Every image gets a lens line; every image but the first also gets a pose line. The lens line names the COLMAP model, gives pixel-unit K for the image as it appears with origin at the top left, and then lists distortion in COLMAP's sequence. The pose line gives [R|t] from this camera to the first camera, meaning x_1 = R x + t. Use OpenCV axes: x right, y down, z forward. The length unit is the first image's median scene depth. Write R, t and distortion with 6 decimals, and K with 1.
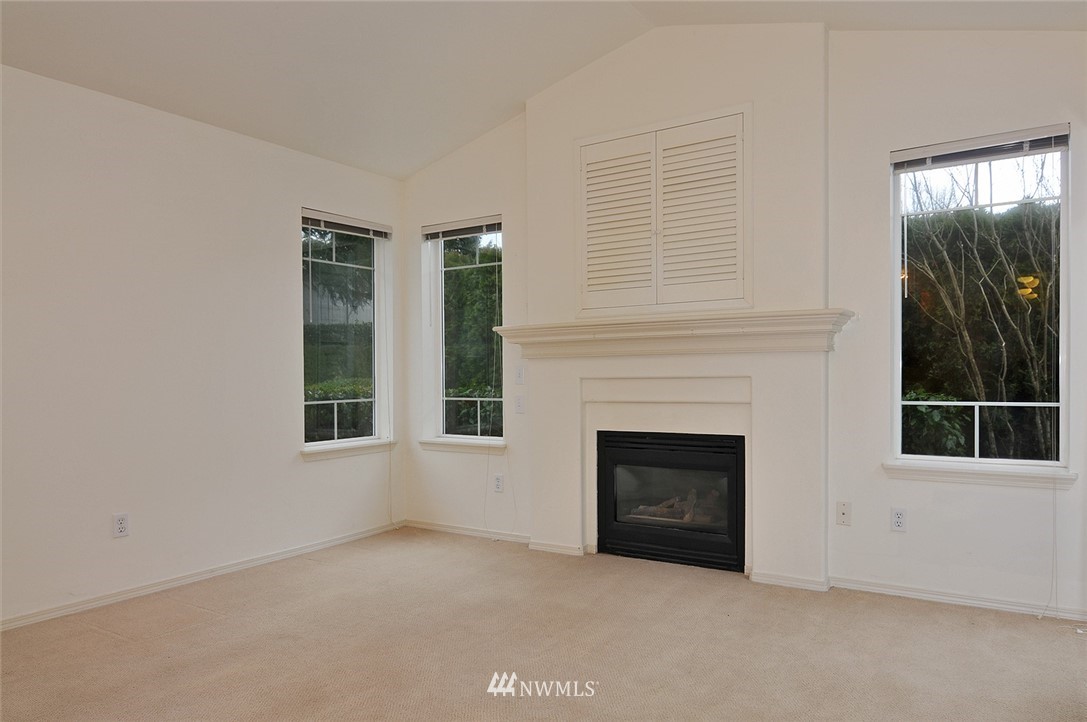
lens RADIAL K [[721.1, 0, 545.4], [0, 721.1, 388.2], [0, 0, 1]] dist [0.003707, 0.002818]
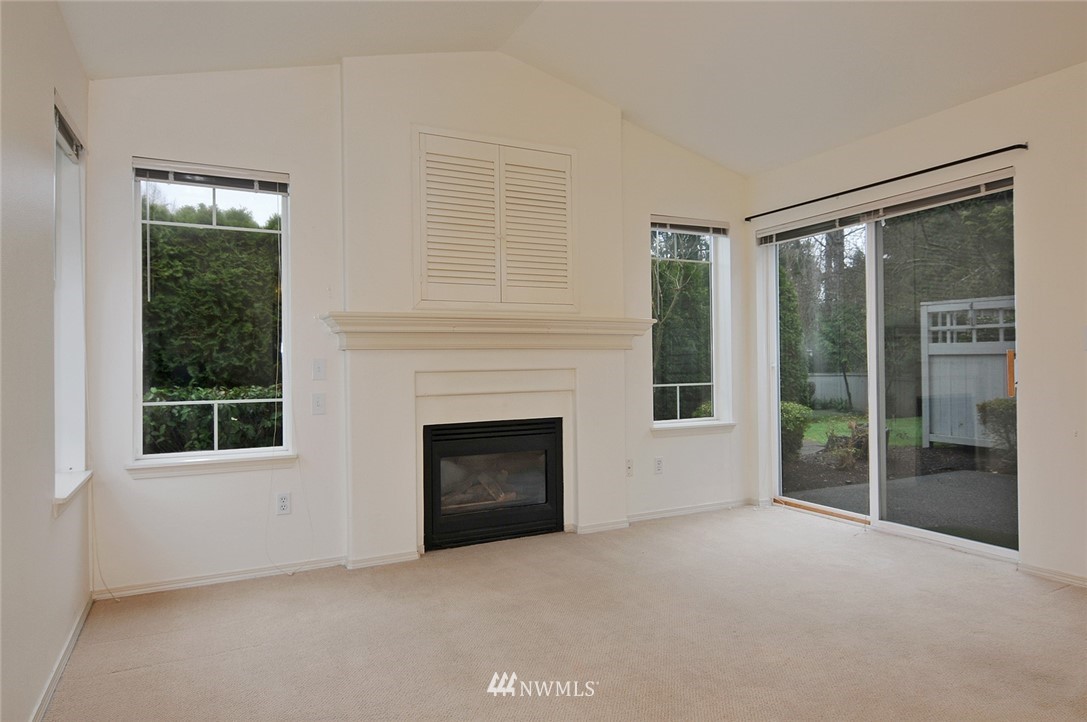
lens RADIAL K [[676.0, 0, 543.5], [0, 676.0, 361.0], [0, 0, 1]] dist [-0.001151, -0.000640]
pose [[0.492091, 0.010380, 0.870482, -0.646374], [0.026719, 0.999278, -0.027021, 0.001069], [-0.870133, 0.036555, 0.491459, 0.411915]]
